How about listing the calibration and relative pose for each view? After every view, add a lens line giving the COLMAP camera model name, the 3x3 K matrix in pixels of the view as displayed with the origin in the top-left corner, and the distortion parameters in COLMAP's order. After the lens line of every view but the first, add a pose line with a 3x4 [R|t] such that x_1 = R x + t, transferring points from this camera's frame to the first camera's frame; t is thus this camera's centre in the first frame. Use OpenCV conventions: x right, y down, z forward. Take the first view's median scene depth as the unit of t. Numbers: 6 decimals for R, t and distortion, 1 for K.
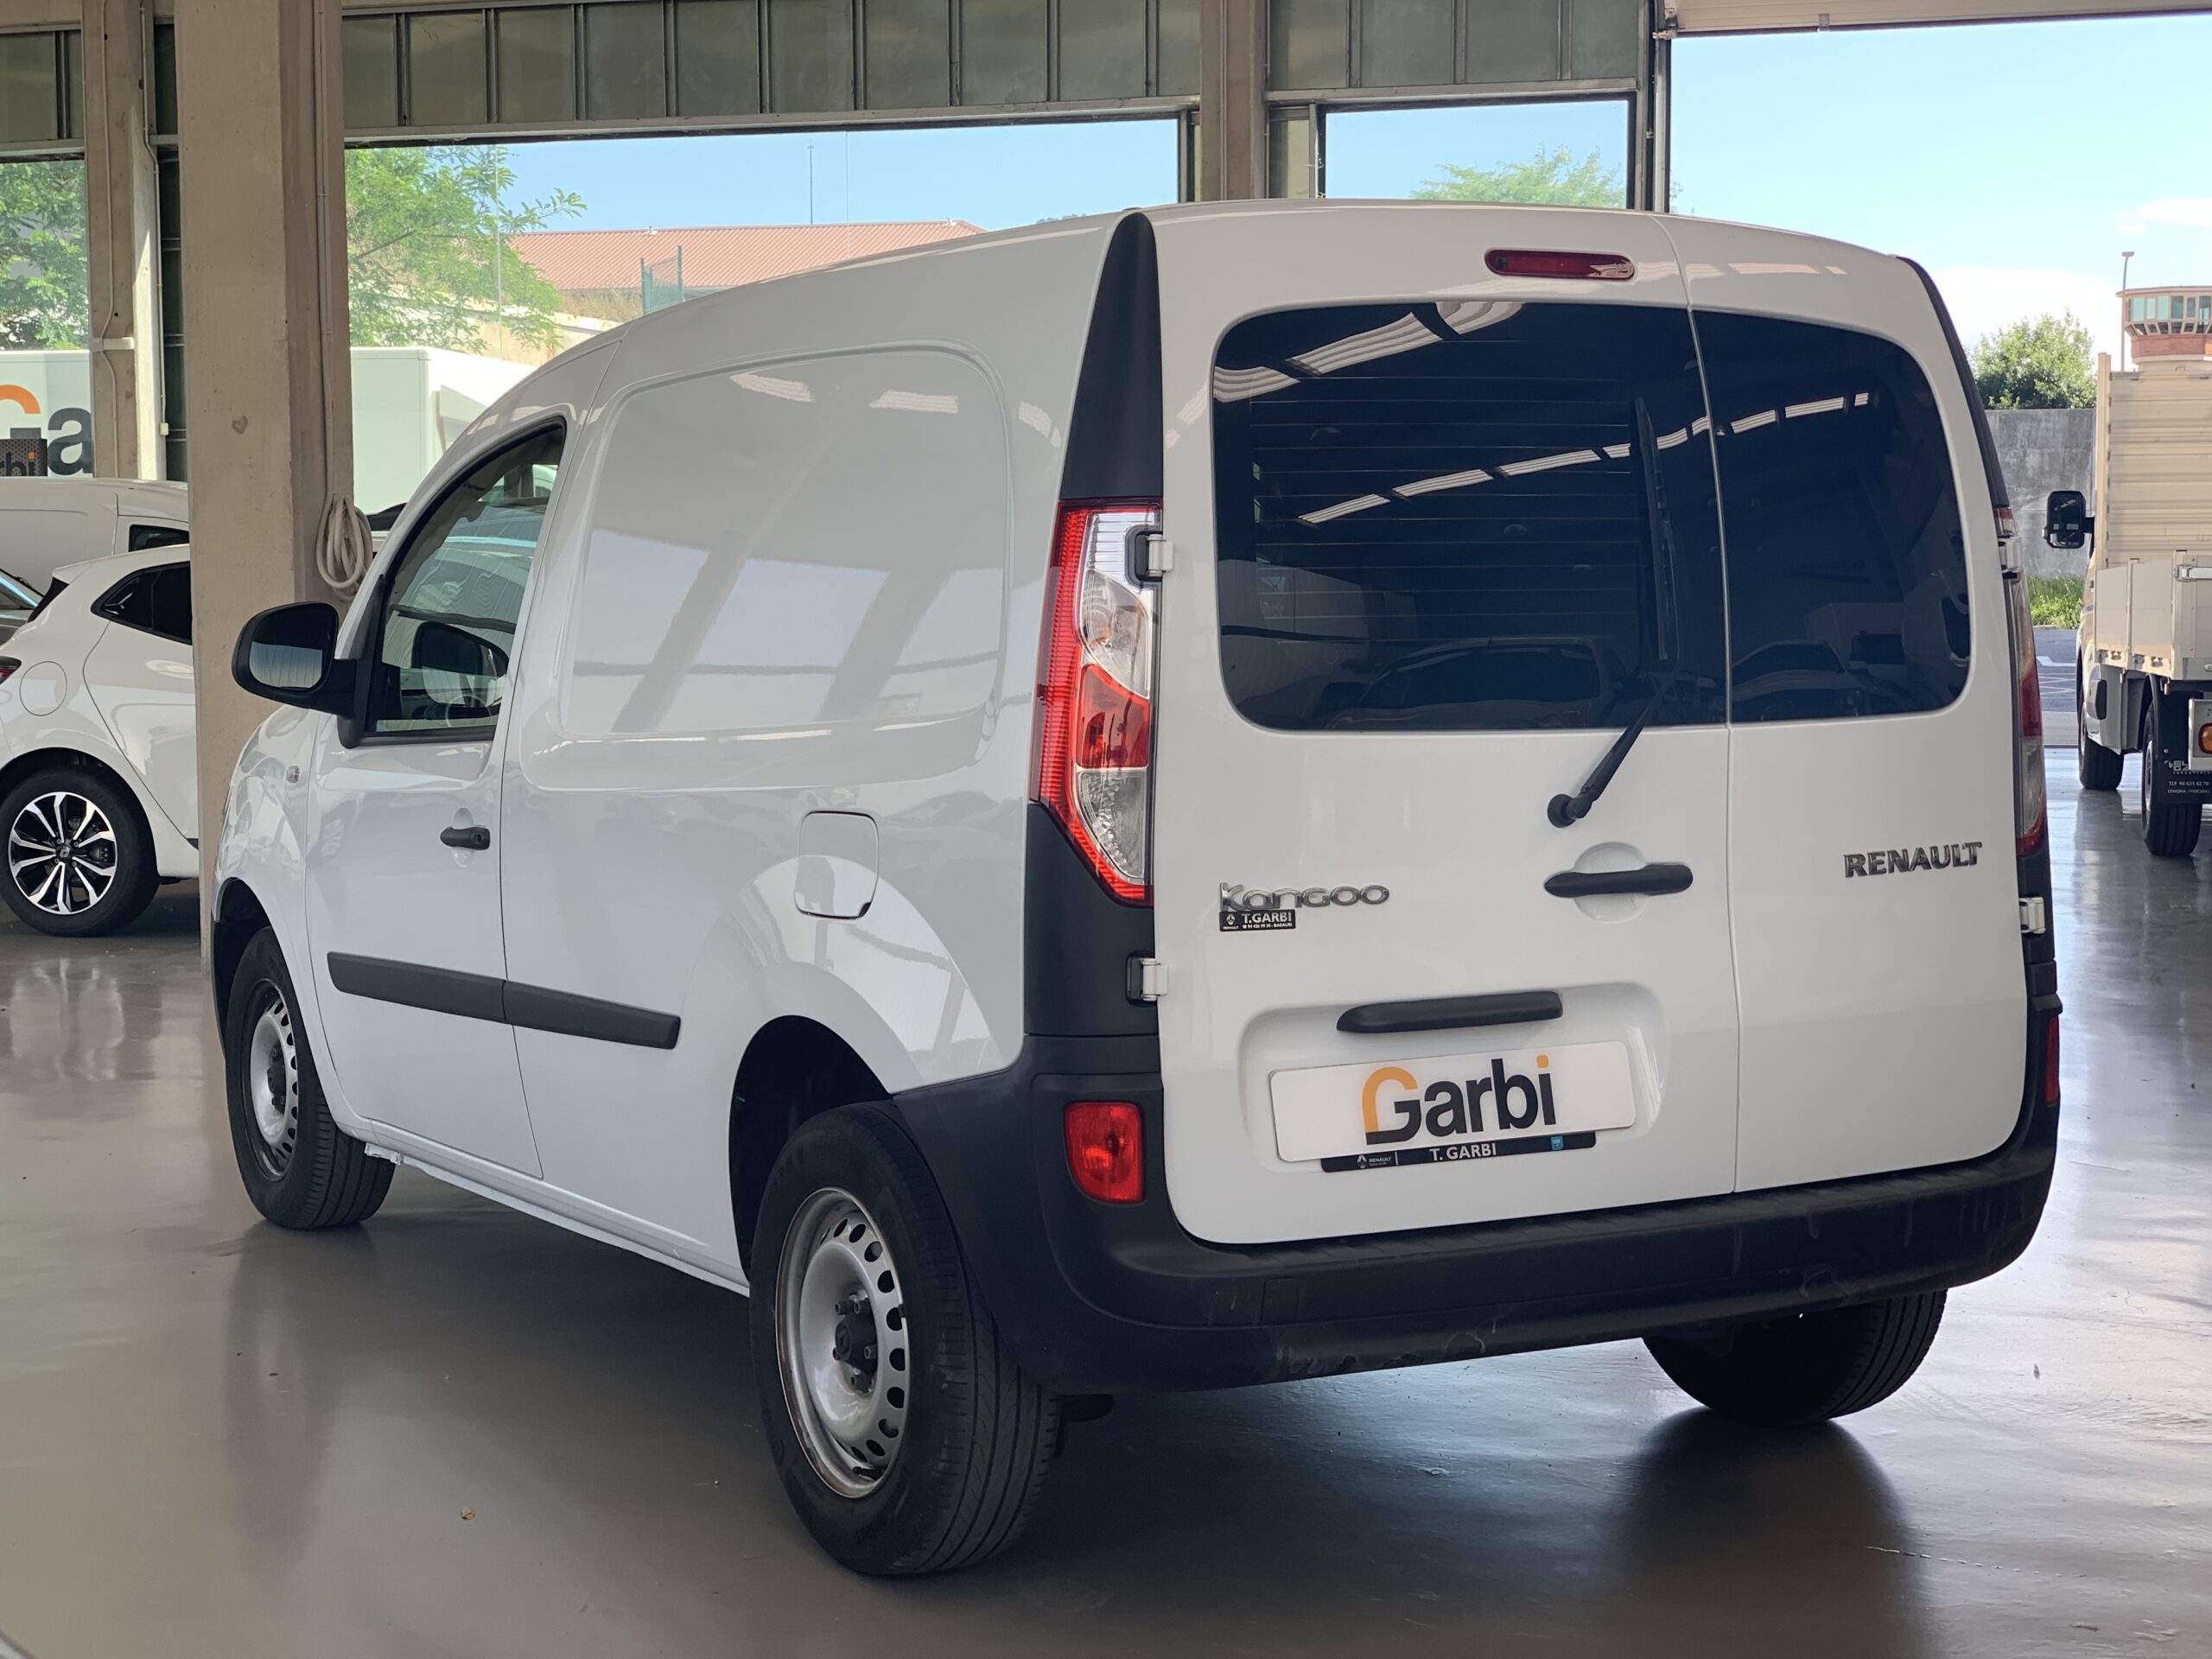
lens RADIAL K [[3310.9, 0, 1106.0], [0, 3310.9, 829.5], [0, 0, 1]] dist [0.136532, -0.510168]
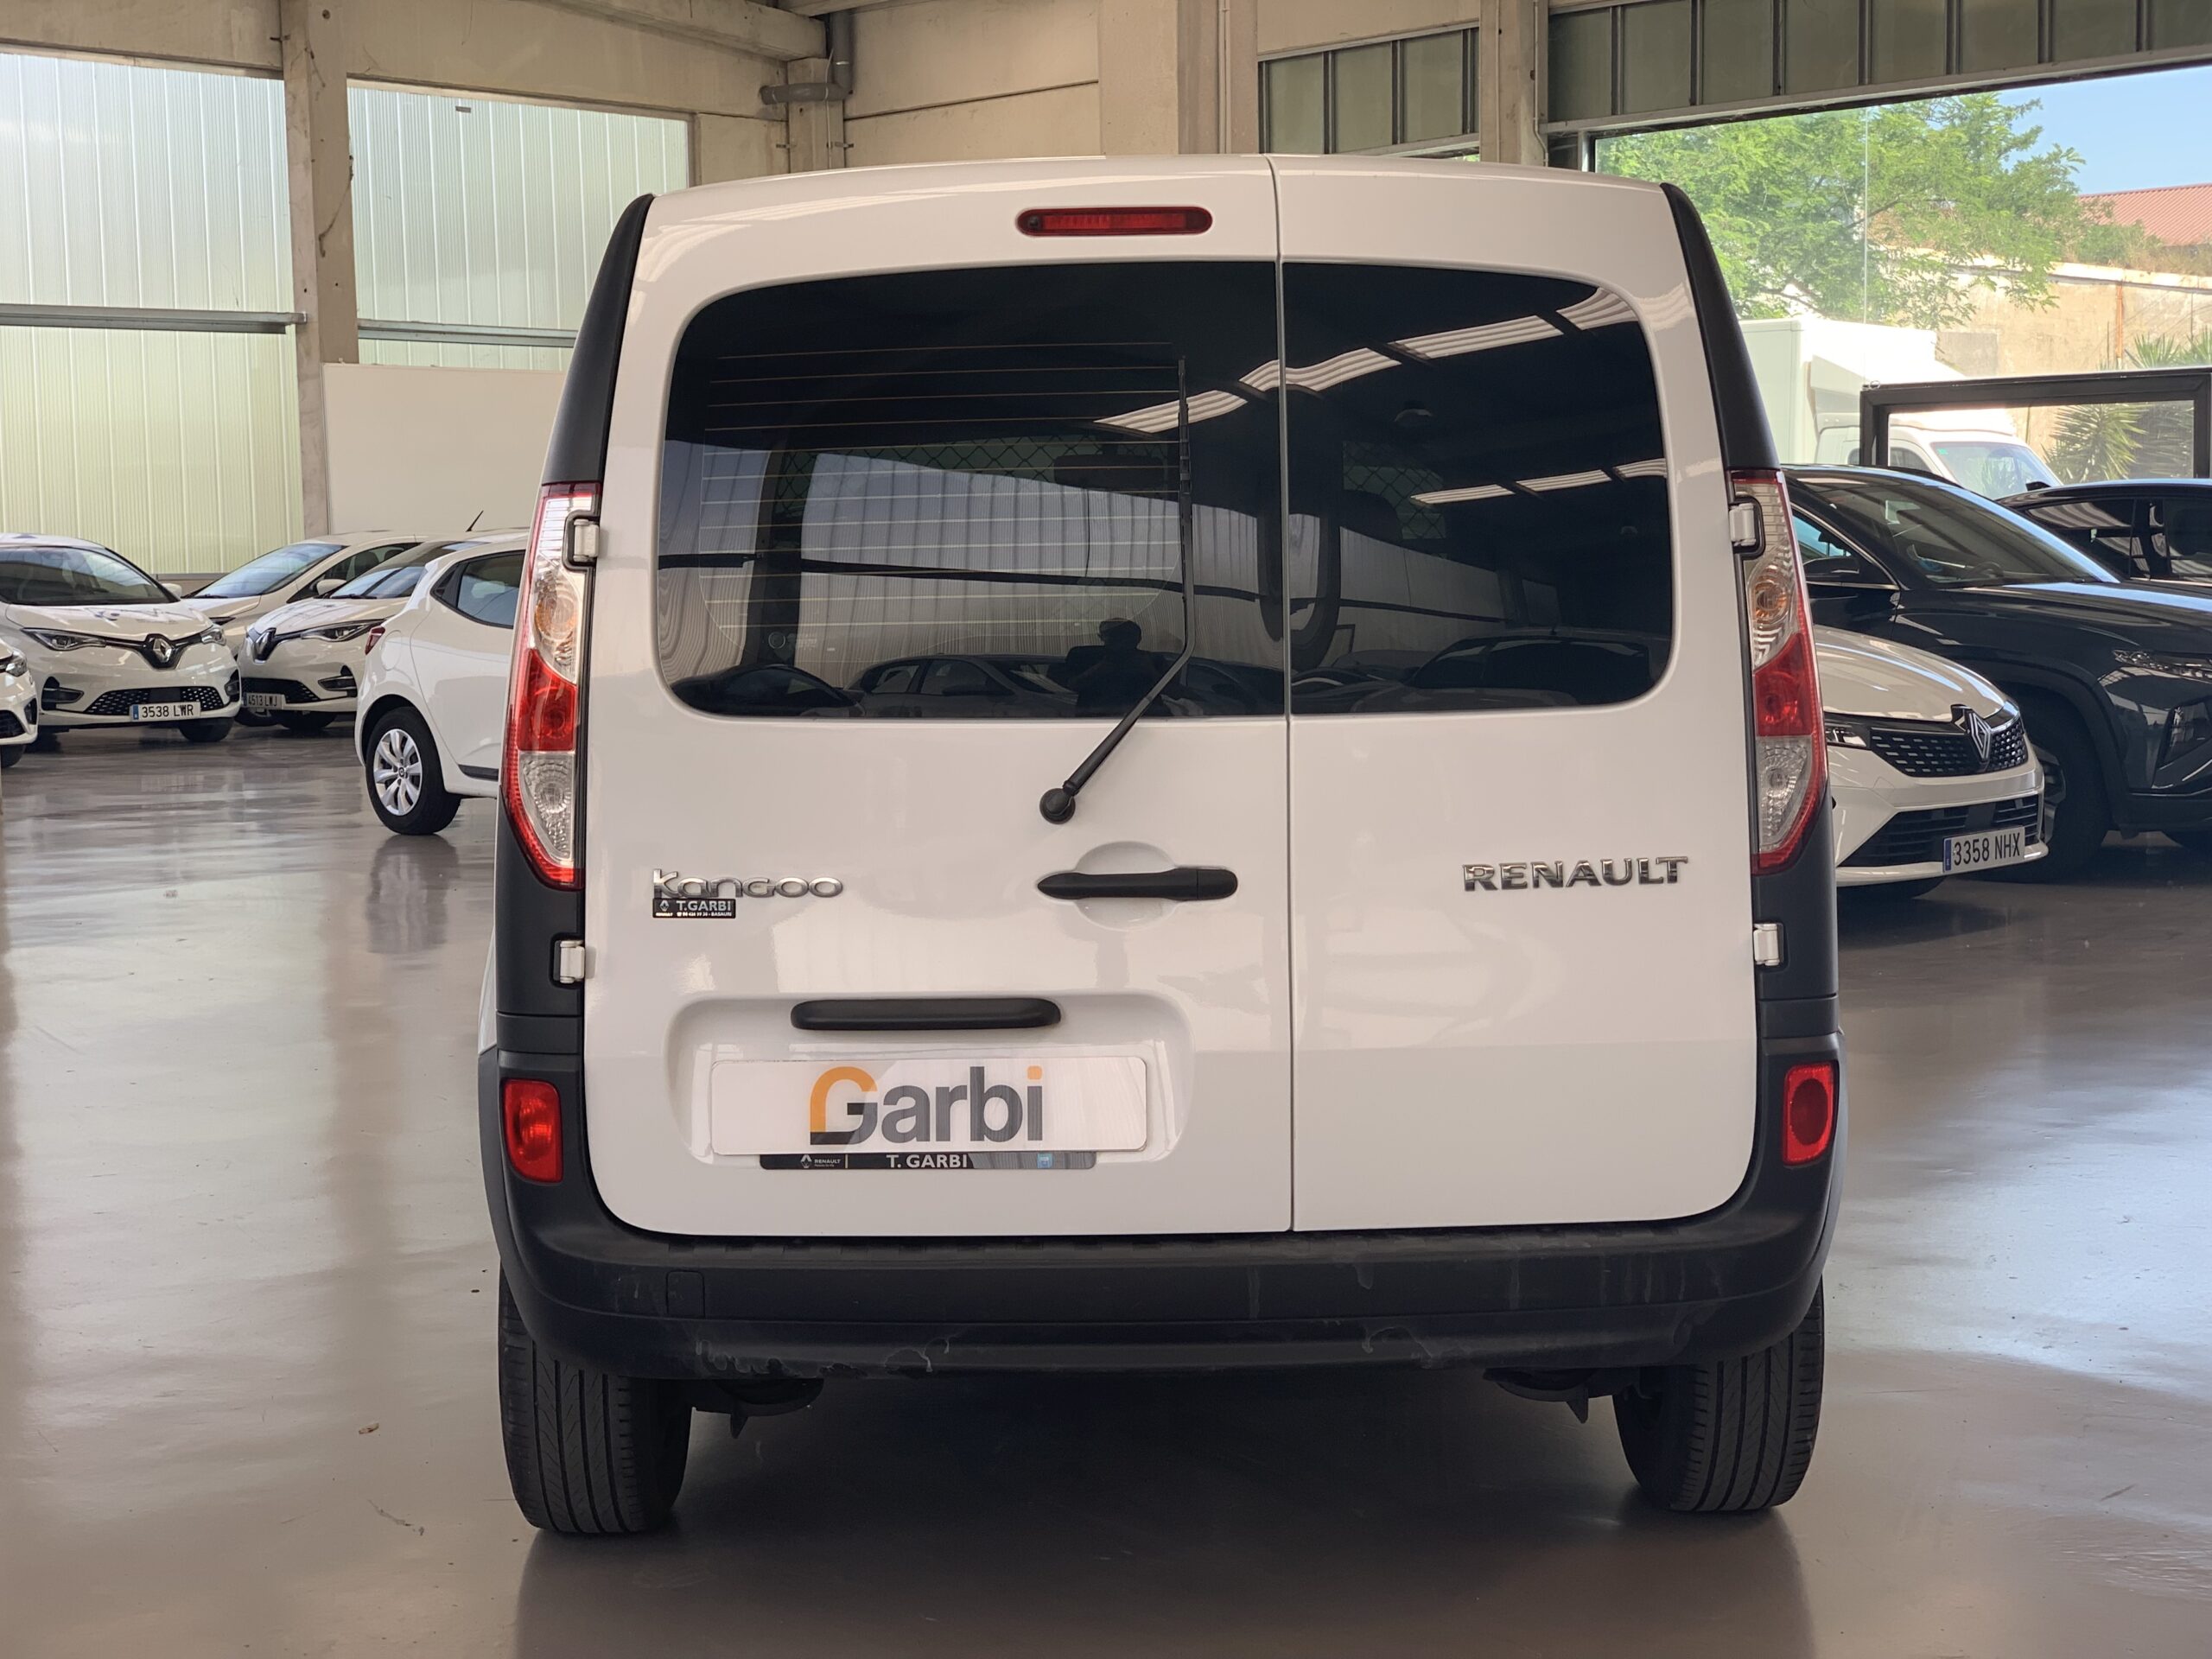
lens RADIAL K [[3383.5, 0, 1106.0], [0, 3383.5, 829.5], [0, 0, 1]] dist [-0.034577, 0.127014]
pose [[0.864893, 0.030373, -0.501037, 0.629647], [-0.026847, 0.999538, 0.014250, -0.013125], [0.501238, 0.001127, 0.865309, 0.183402]]
